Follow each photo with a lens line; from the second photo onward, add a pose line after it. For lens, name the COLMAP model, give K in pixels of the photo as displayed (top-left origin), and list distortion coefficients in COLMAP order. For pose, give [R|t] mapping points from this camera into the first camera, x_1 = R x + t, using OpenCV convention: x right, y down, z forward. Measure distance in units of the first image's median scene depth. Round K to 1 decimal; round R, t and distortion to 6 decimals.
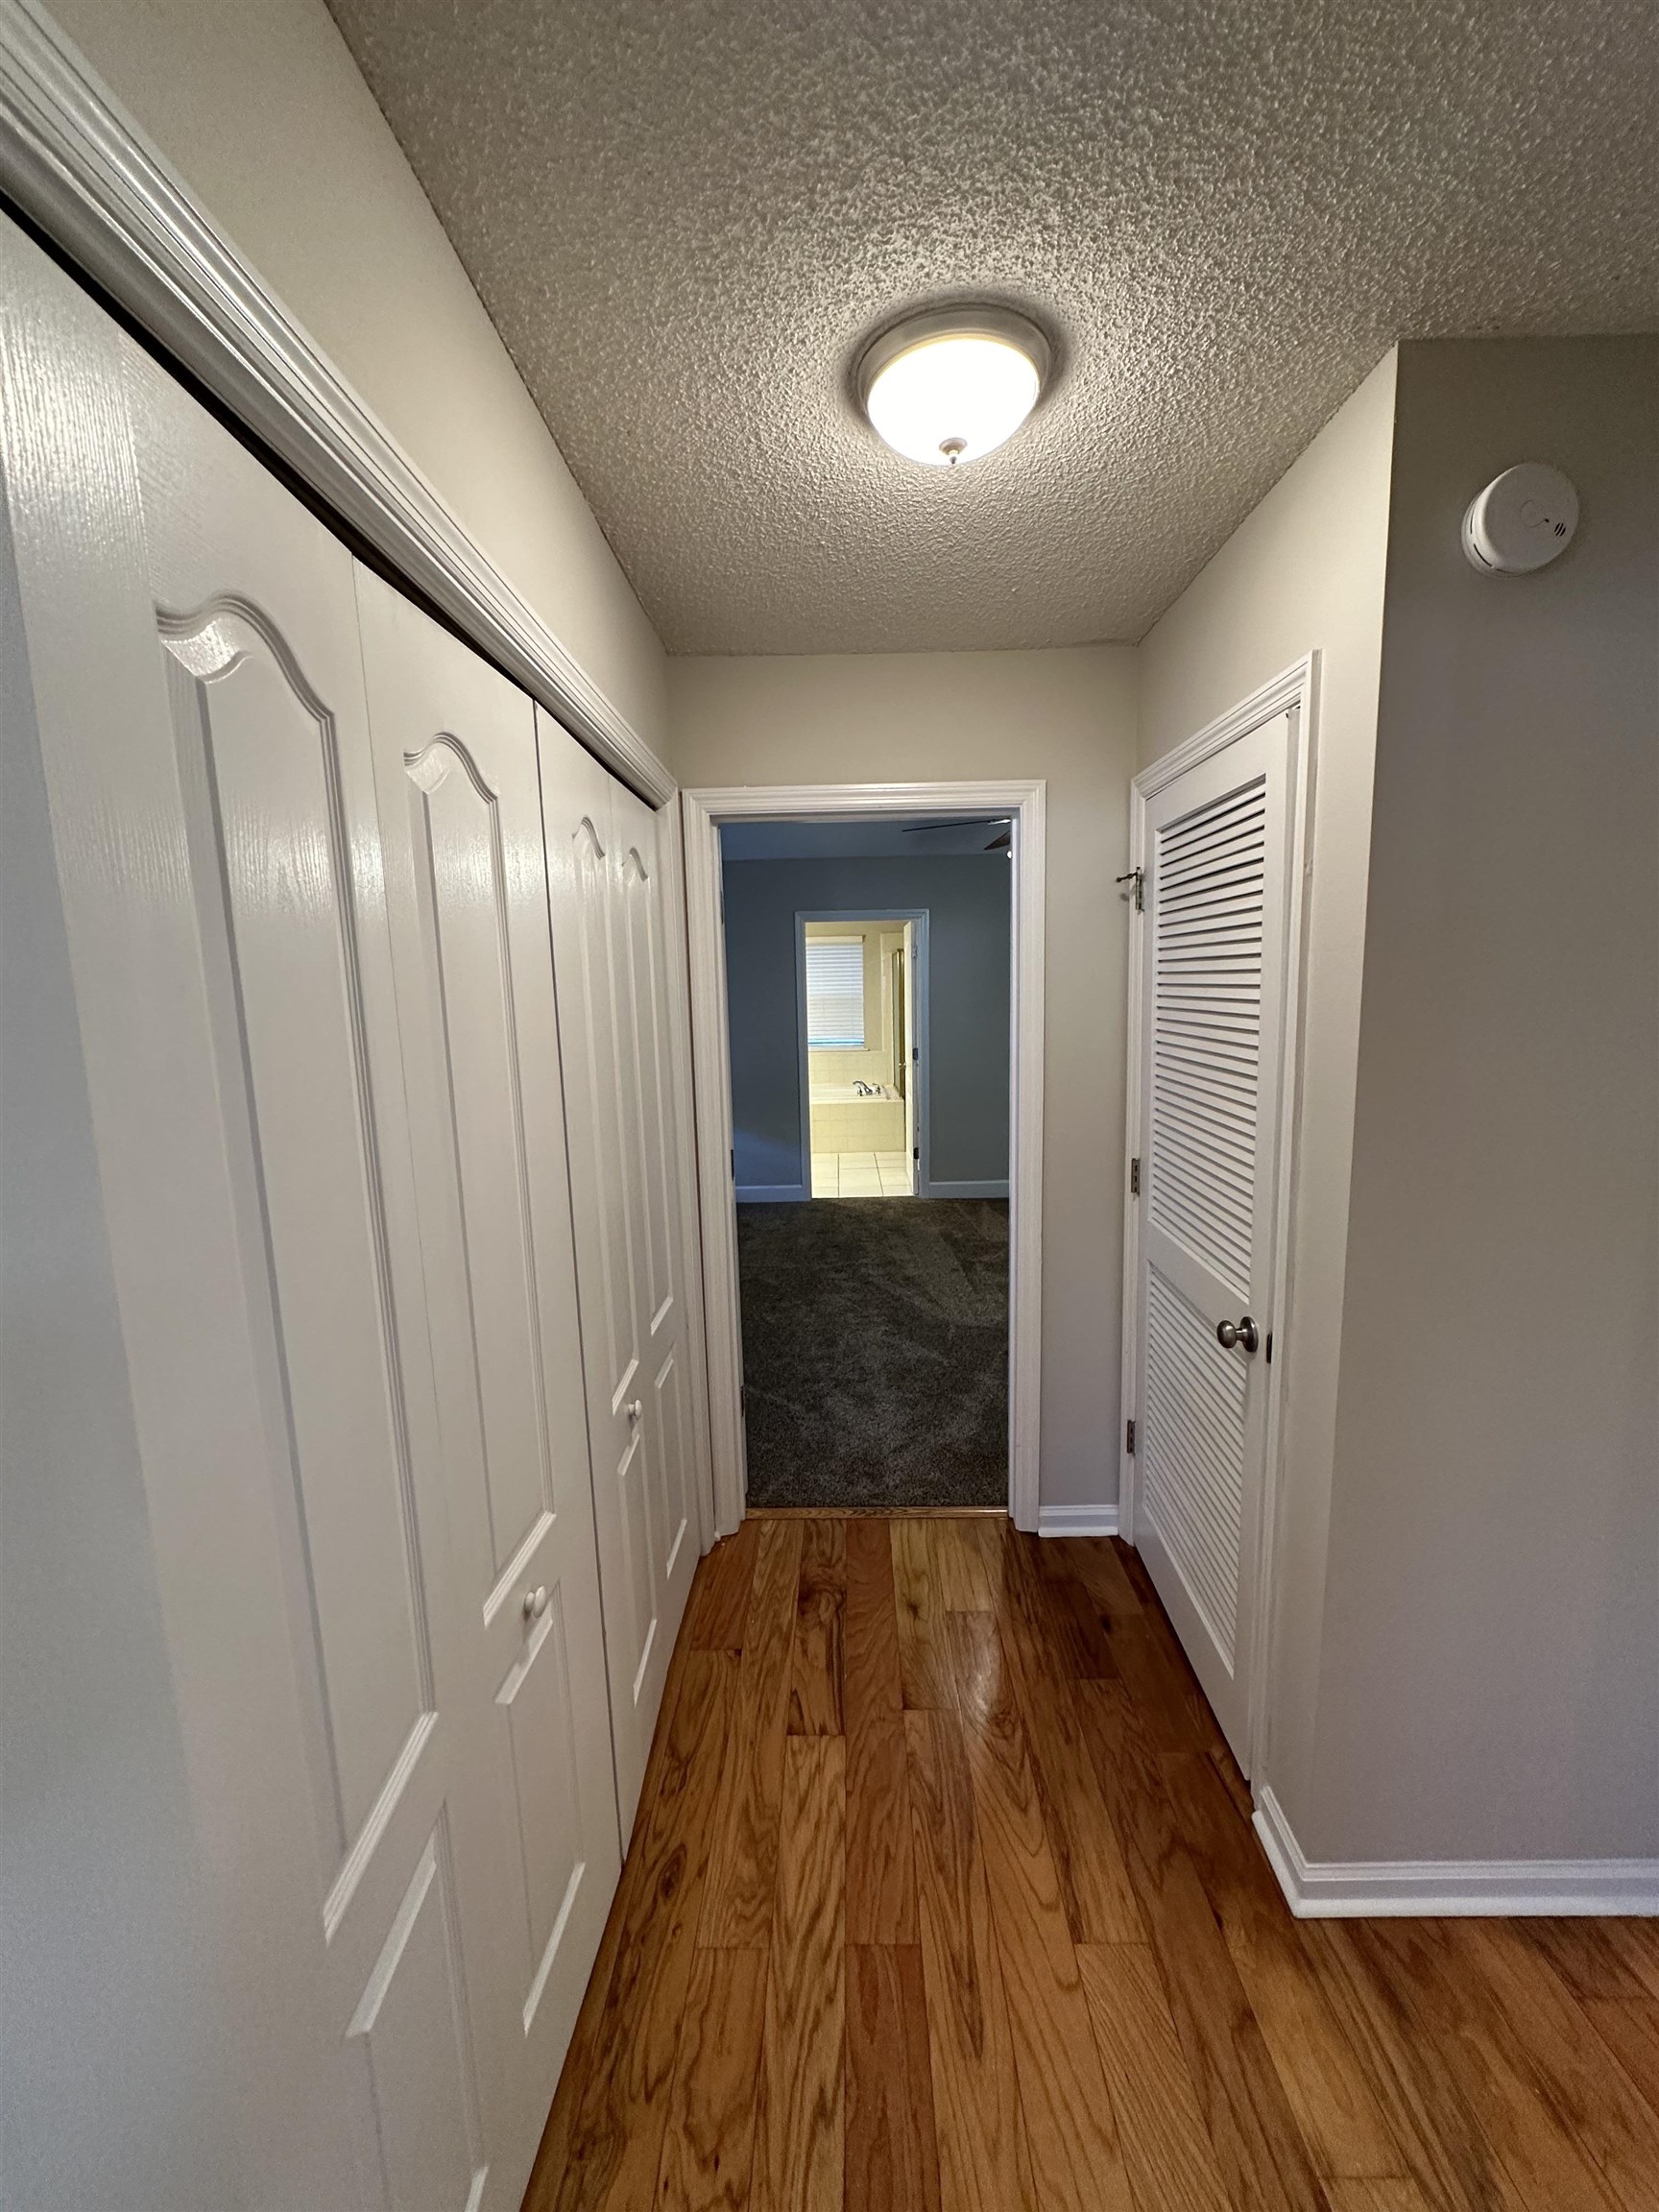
lens RADIAL K [[884.2, 0, 833.5], [0, 884.2, 1105.0], [0, 0, 1]] dist [-0.004278, 0.001219]
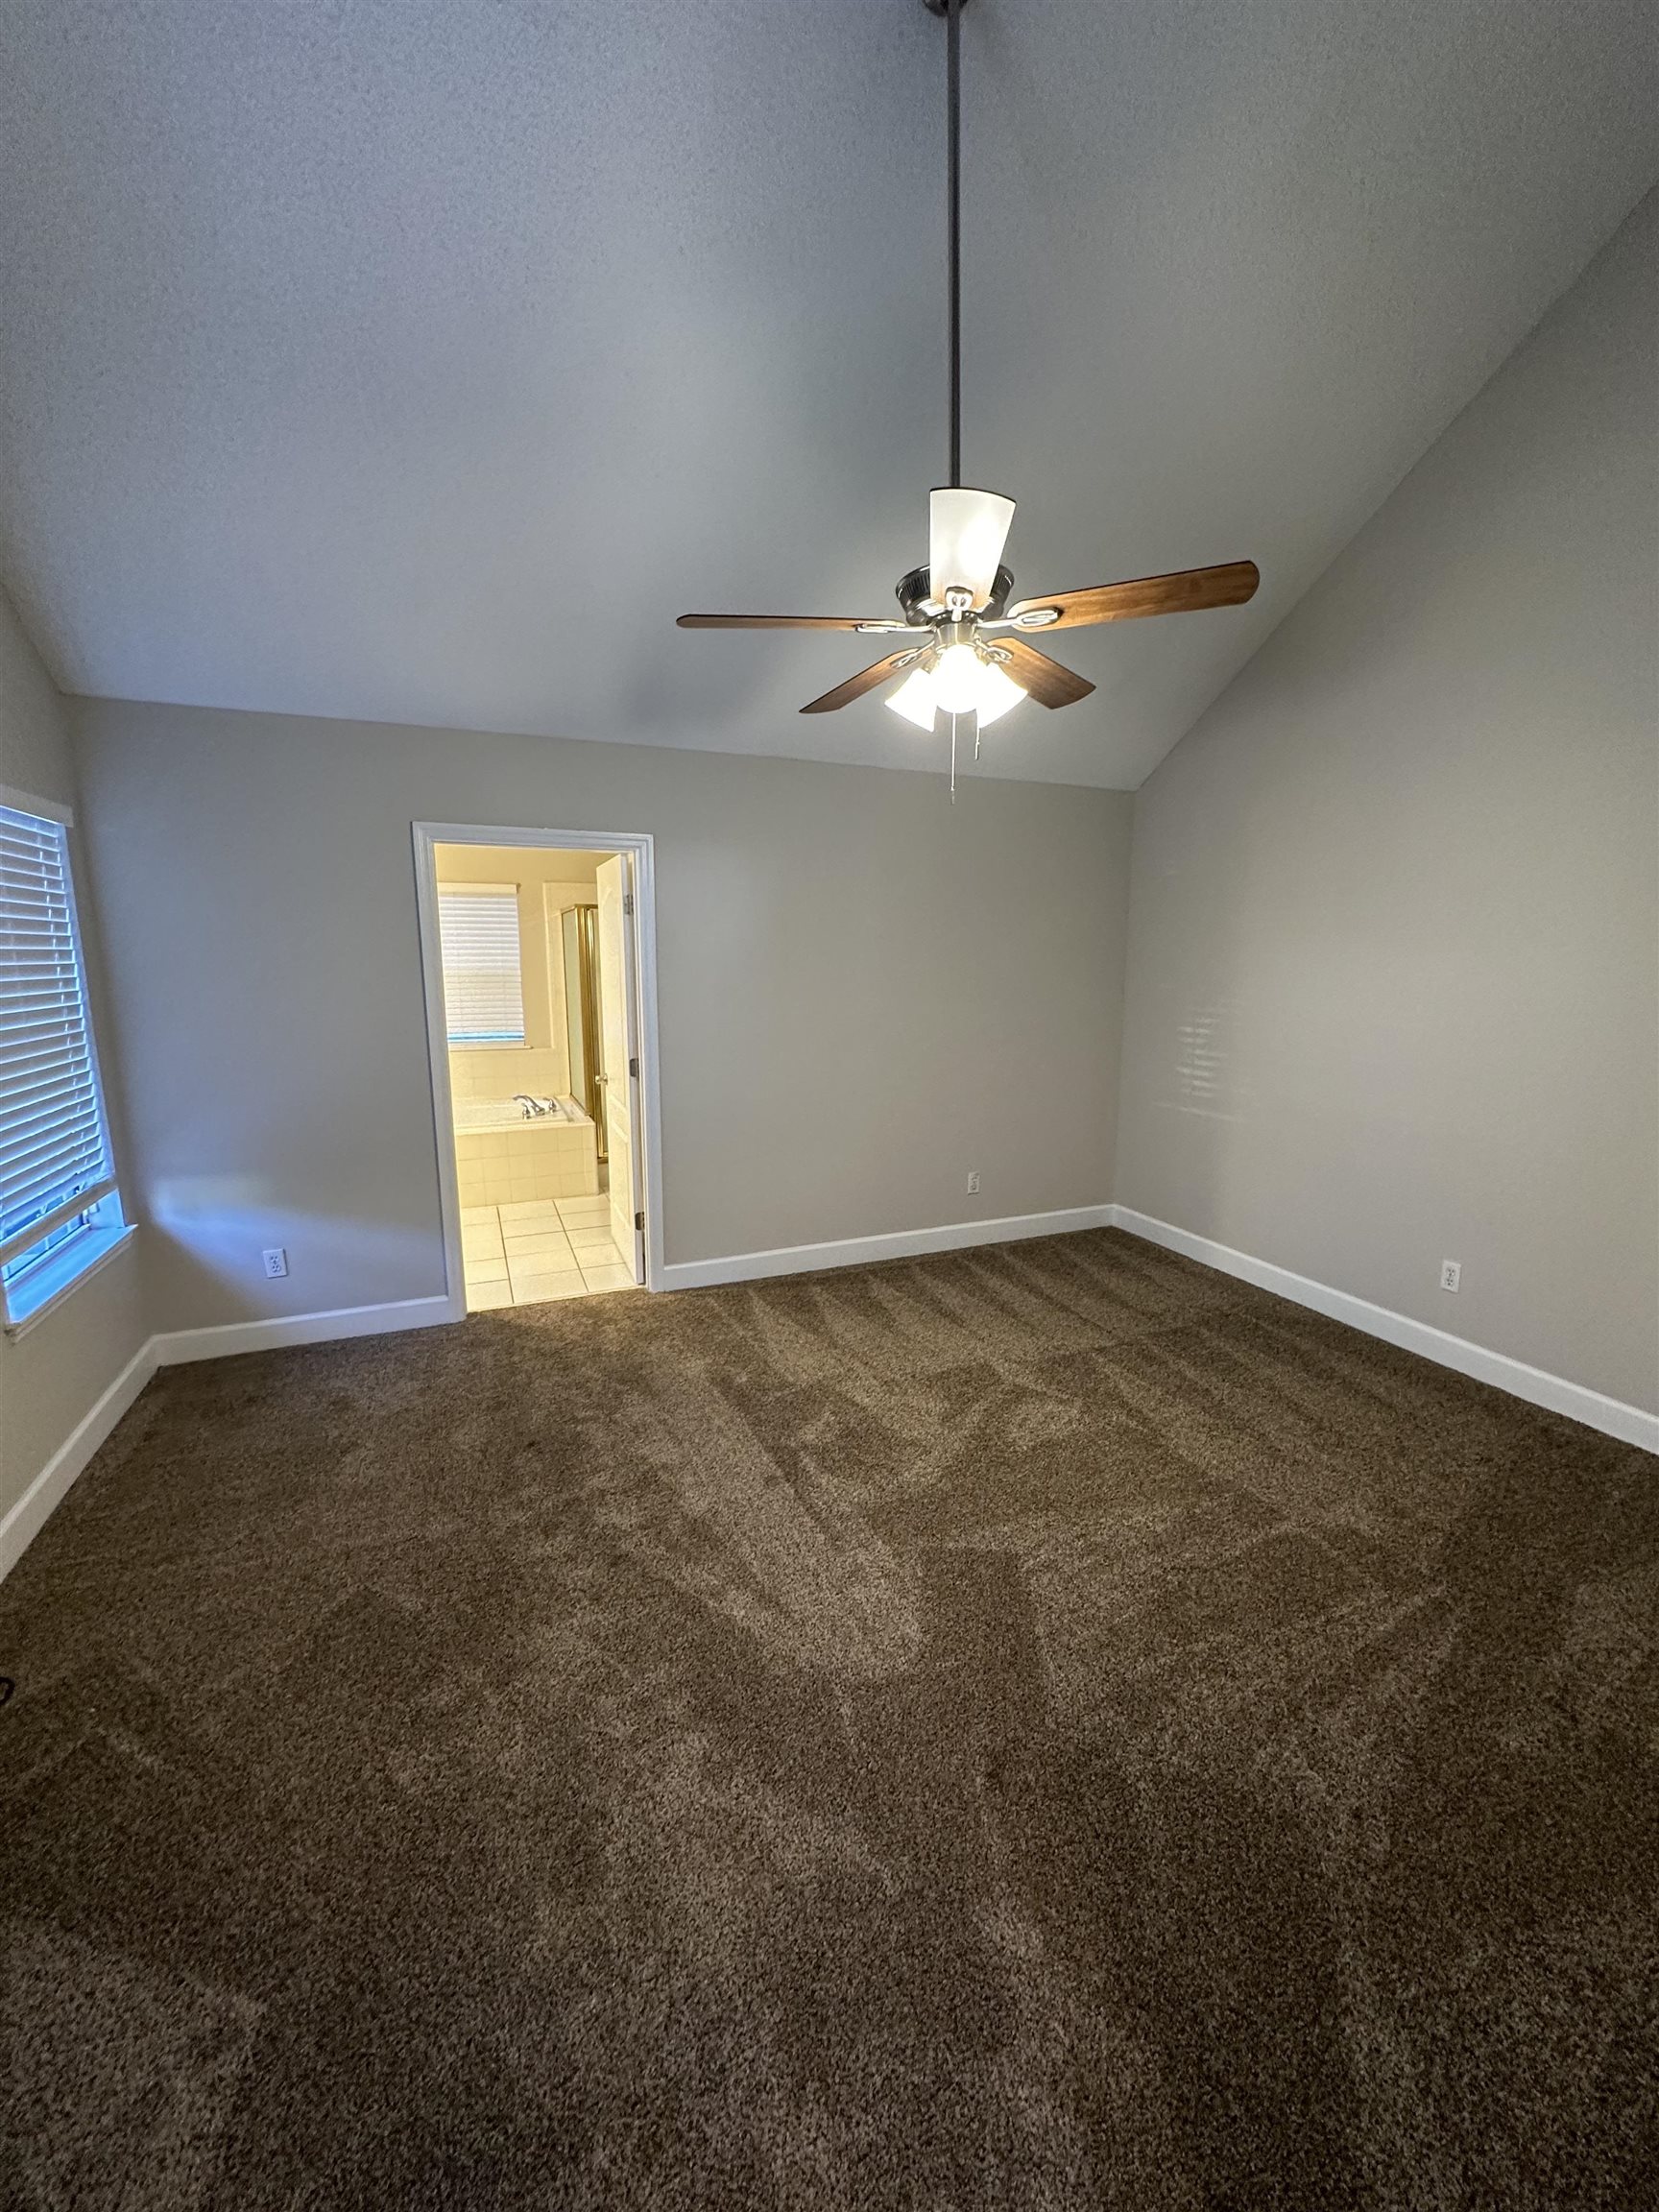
lens RADIAL K [[884.2, 0, 833.5], [0, 884.2, 1105.0], [0, 0, 1]] dist [-0.004278, 0.001219]
pose [[0.920091, -0.041678, 0.389480, -0.030031], [0.031184, 0.998961, 0.033231, -0.060854], [-0.390461, -0.018430, 0.920435, 0.460970]]
